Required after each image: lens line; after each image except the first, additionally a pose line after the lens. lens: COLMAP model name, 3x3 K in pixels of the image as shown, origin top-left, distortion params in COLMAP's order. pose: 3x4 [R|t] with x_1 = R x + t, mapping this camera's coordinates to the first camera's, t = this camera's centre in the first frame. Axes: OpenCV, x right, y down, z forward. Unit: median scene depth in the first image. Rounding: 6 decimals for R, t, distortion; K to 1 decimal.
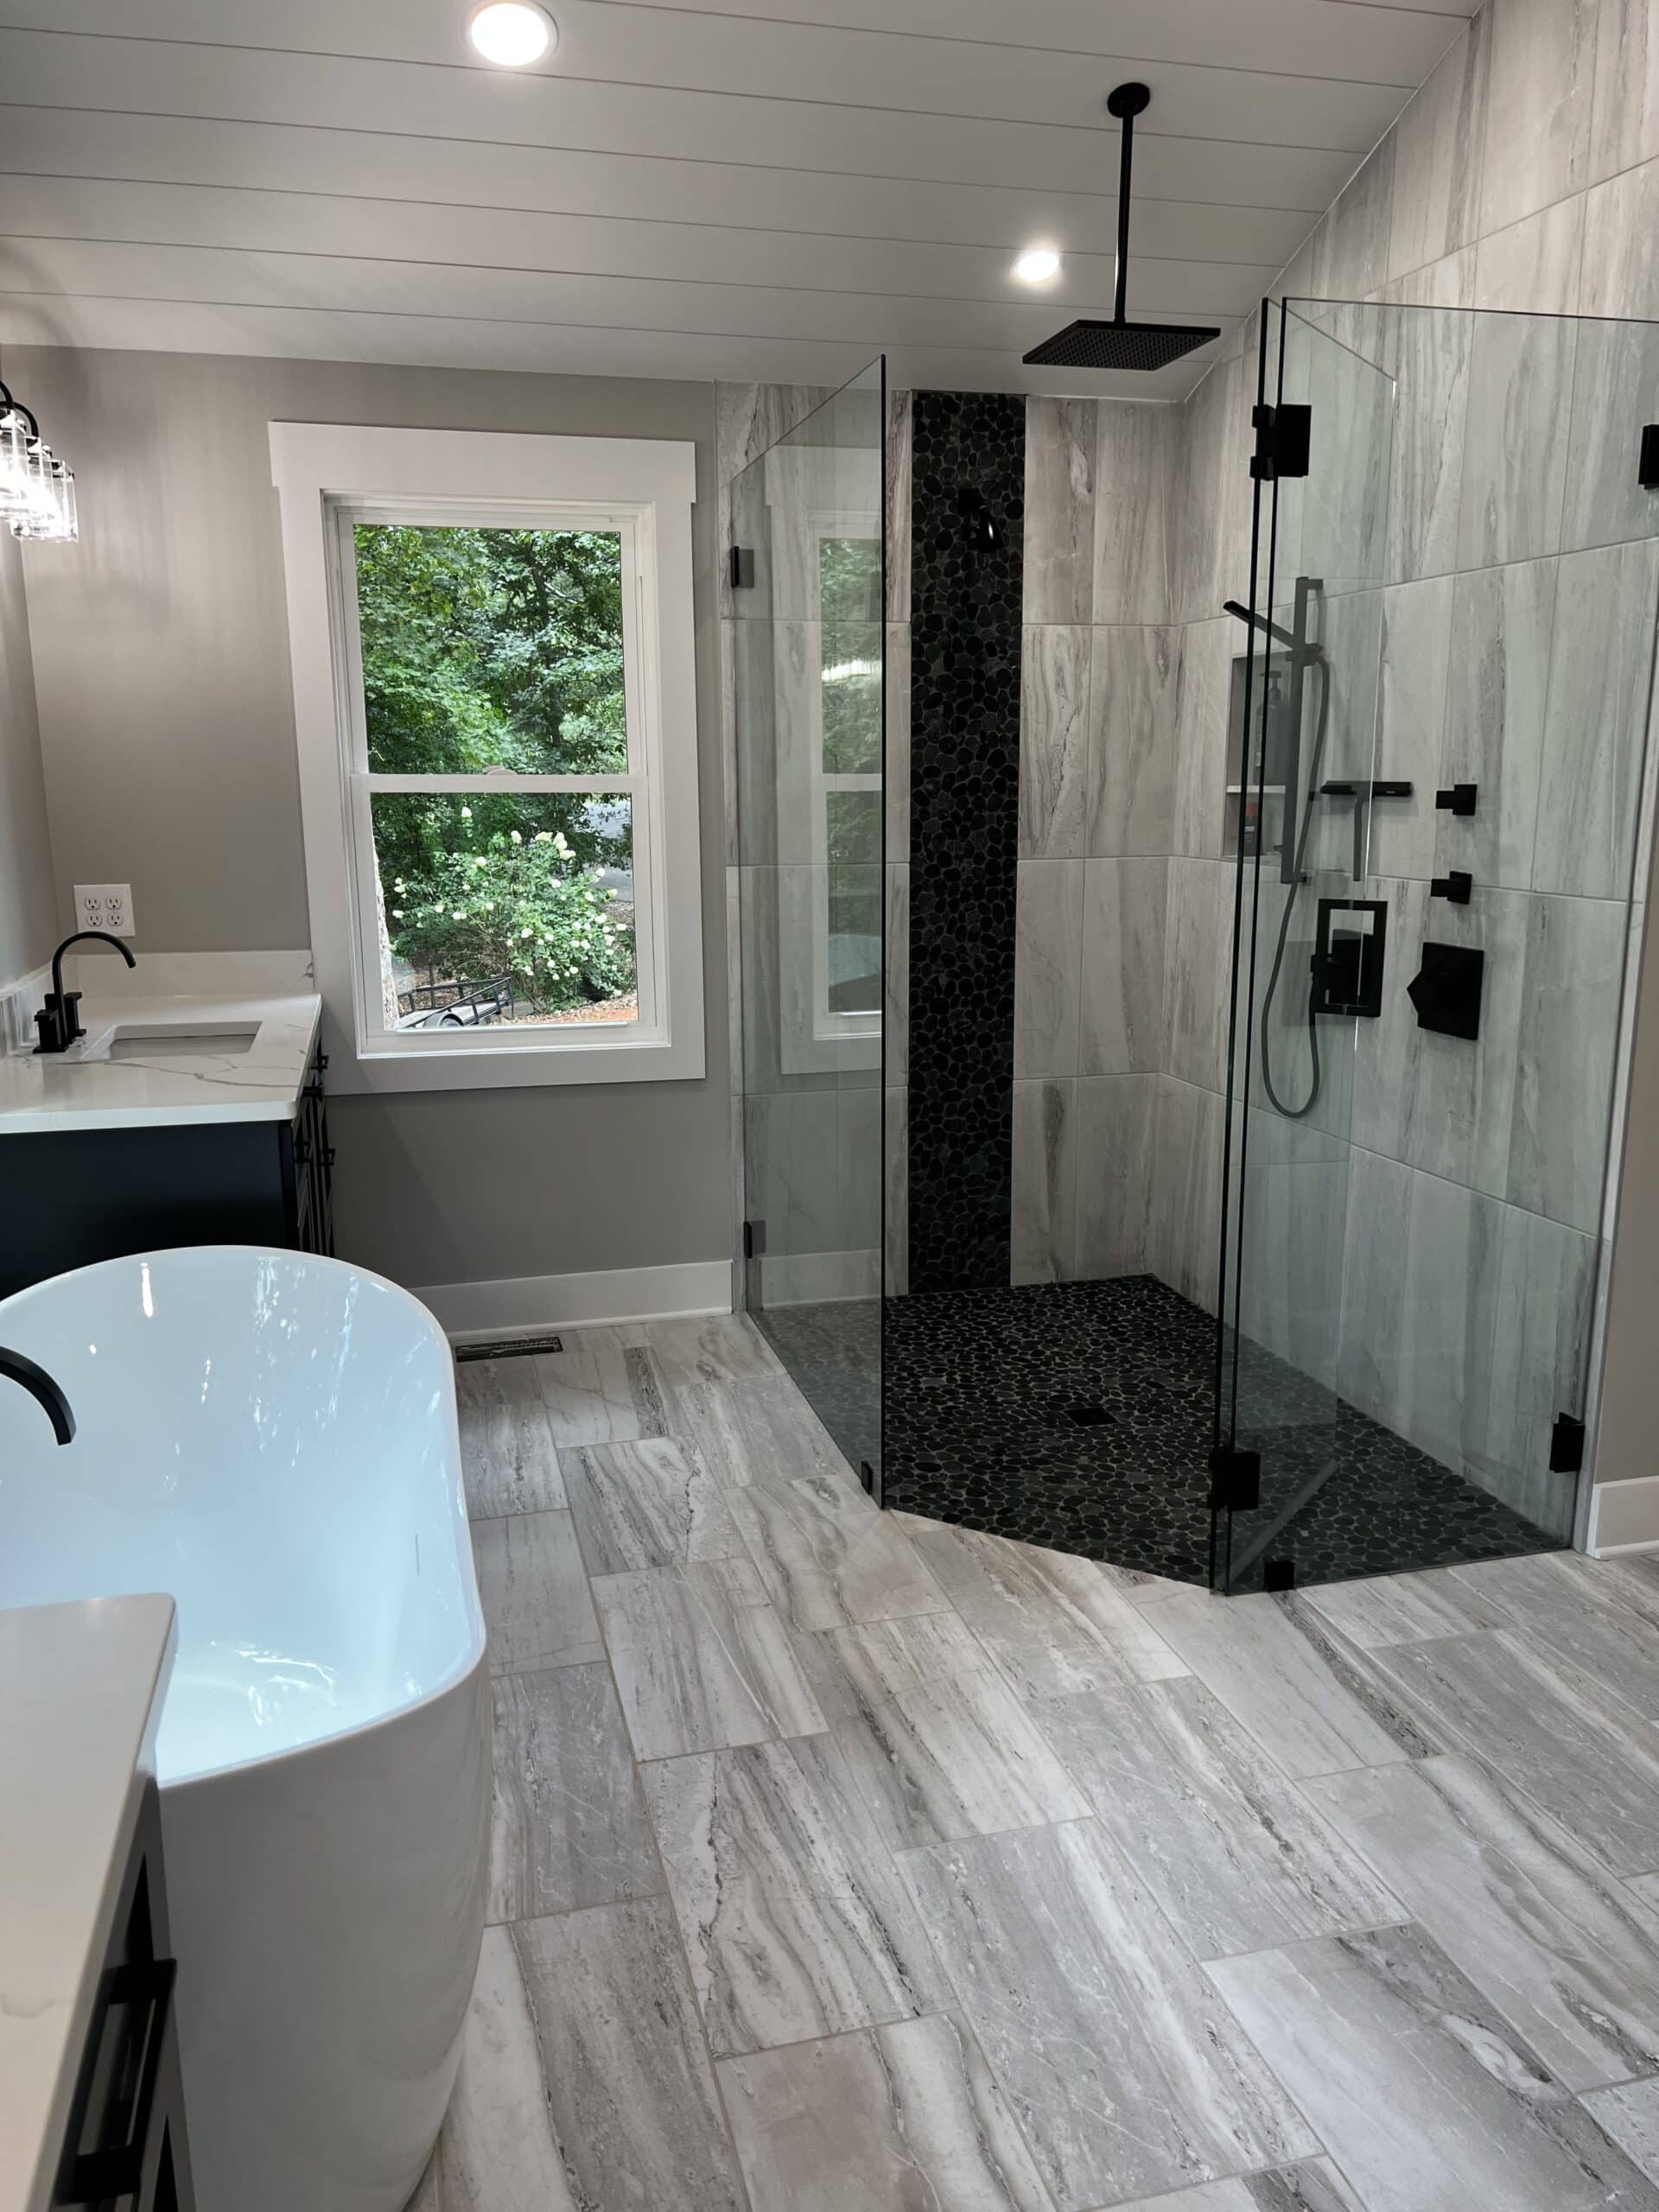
lens RADIAL K [[1650.1, 0, 822.4], [0, 1650.1, 1119.9], [0, 0, 1]] dist [0.051871, -0.056005]
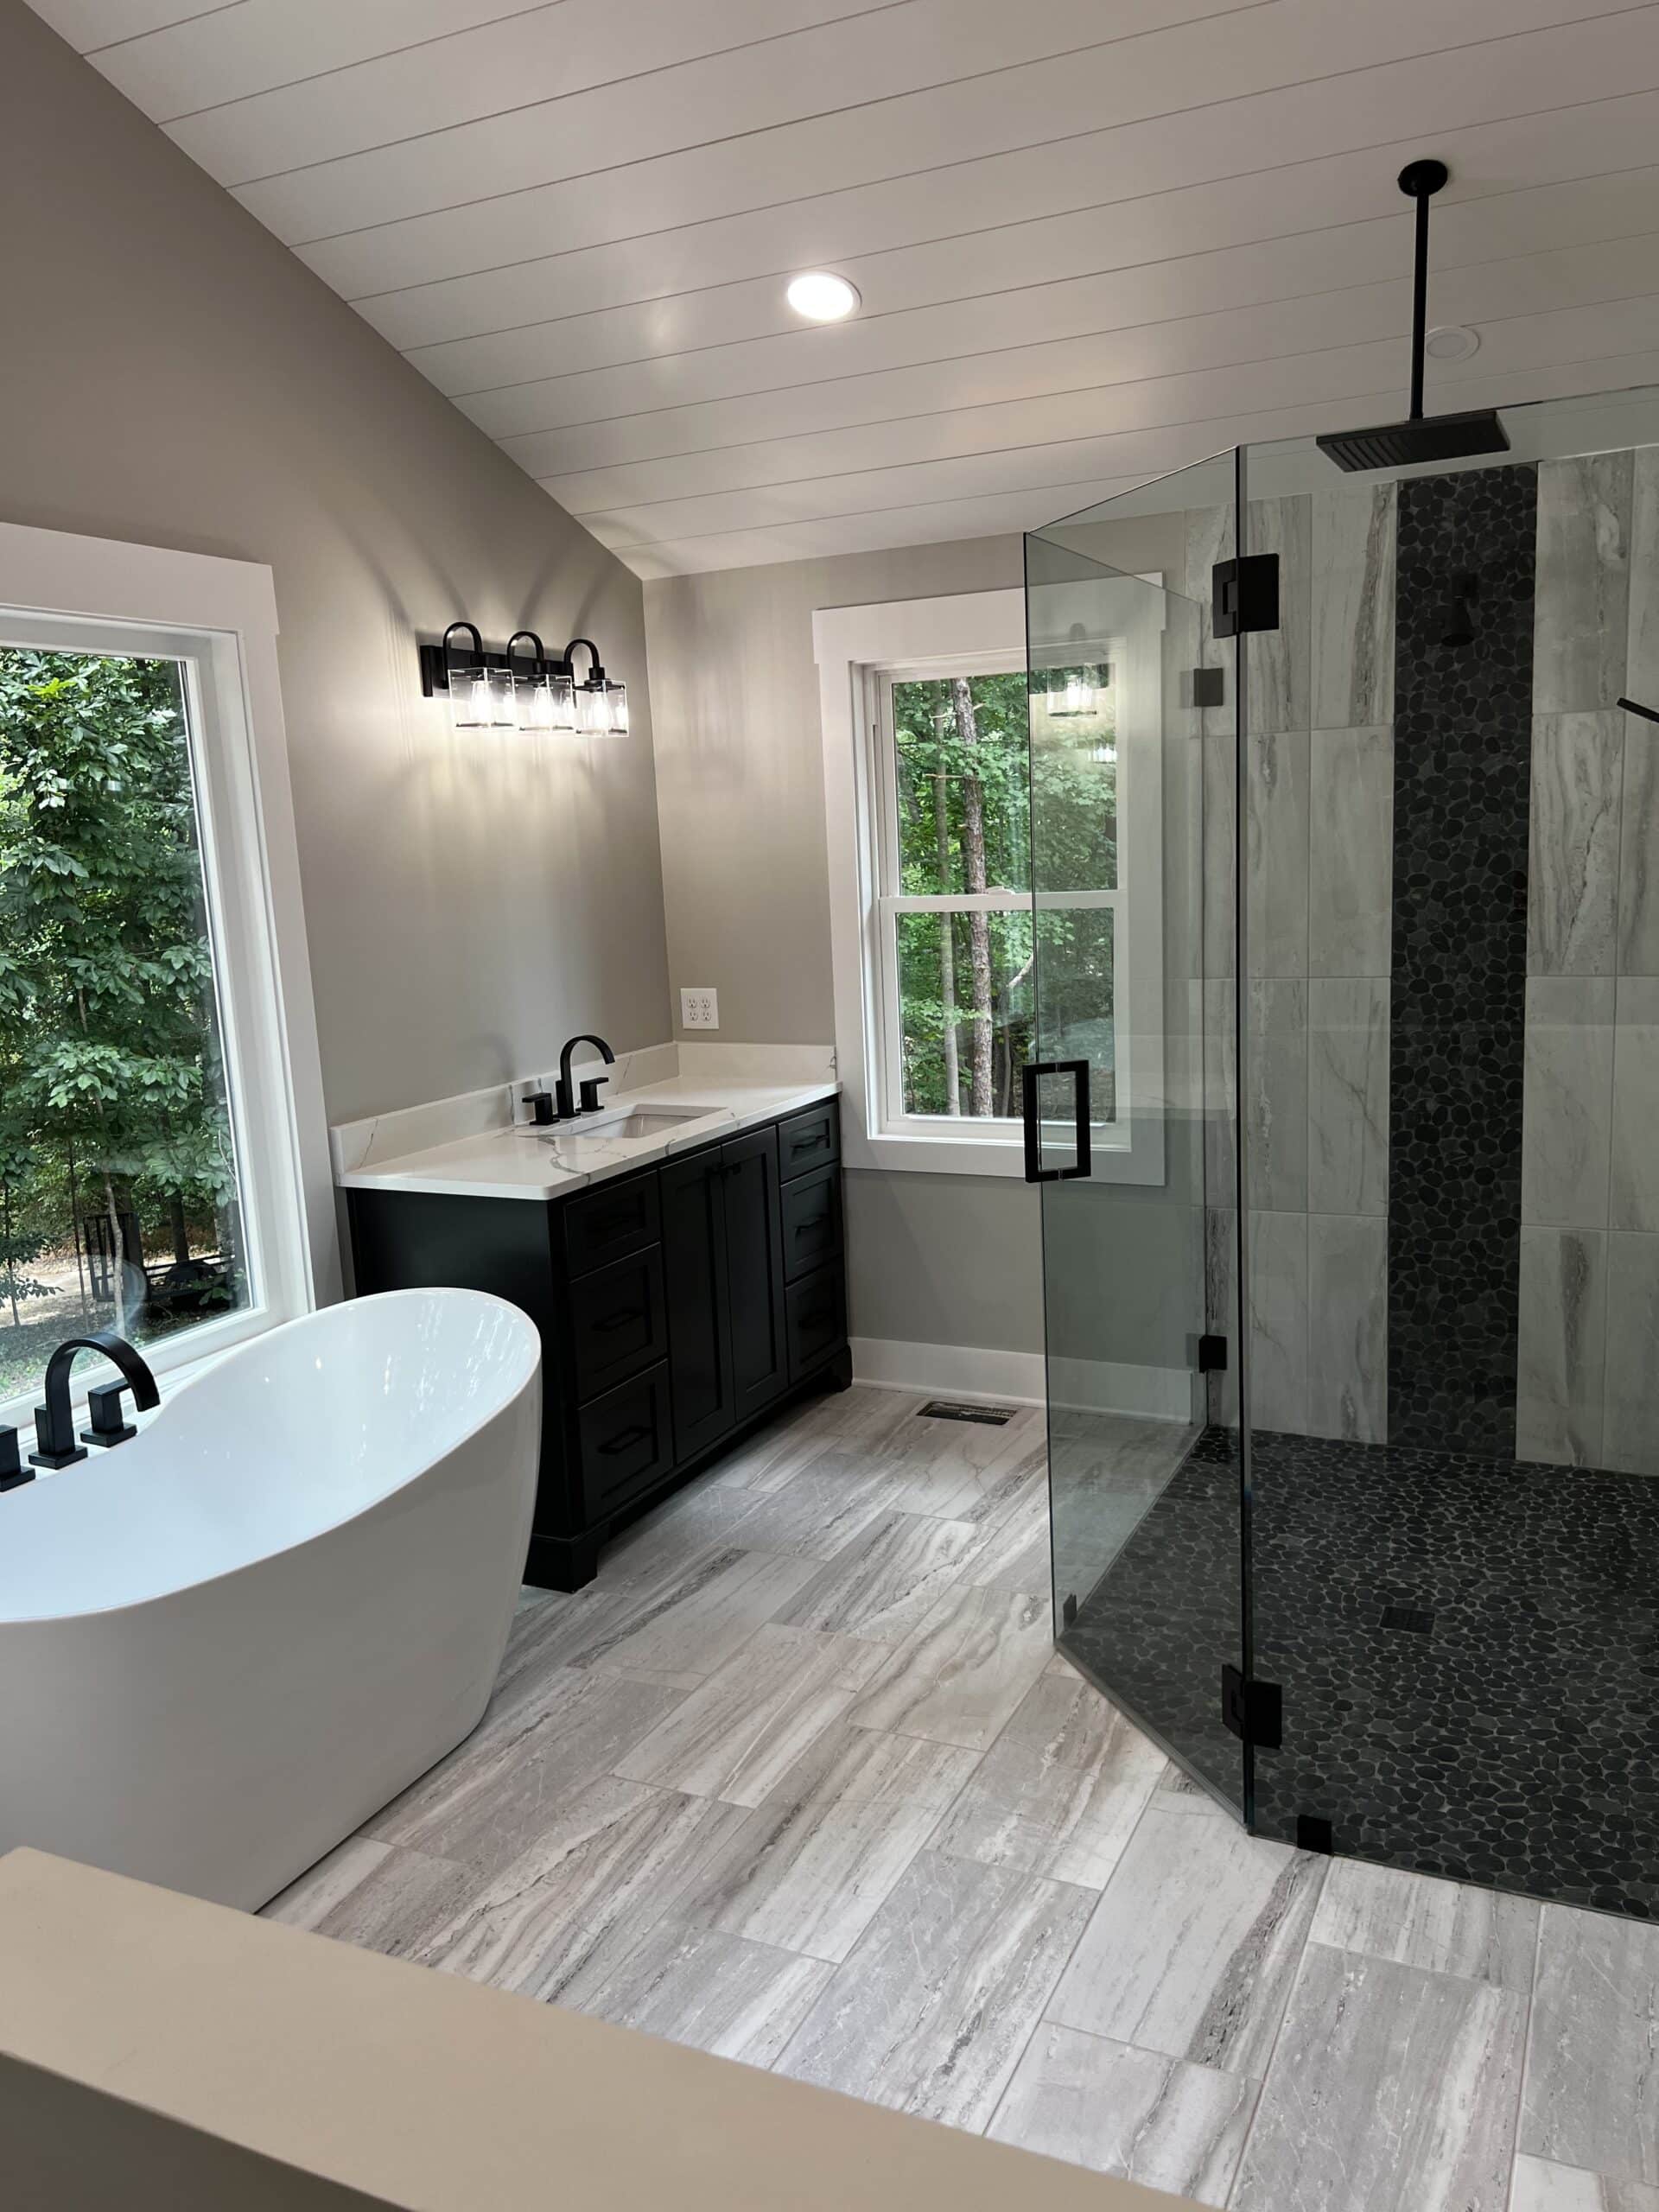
lens RADIAL K [[1650.1, 0, 830.4], [0, 1650.1, 1092.5], [0, 0, 1]] dist [0.051871, -0.056005]
pose [[0.767896, 0.071341, -0.636589, 0.416521], [-0.093107, 0.995656, -0.000732, -0.063139], [0.633771, 0.059833, 0.771203, 0.090305]]
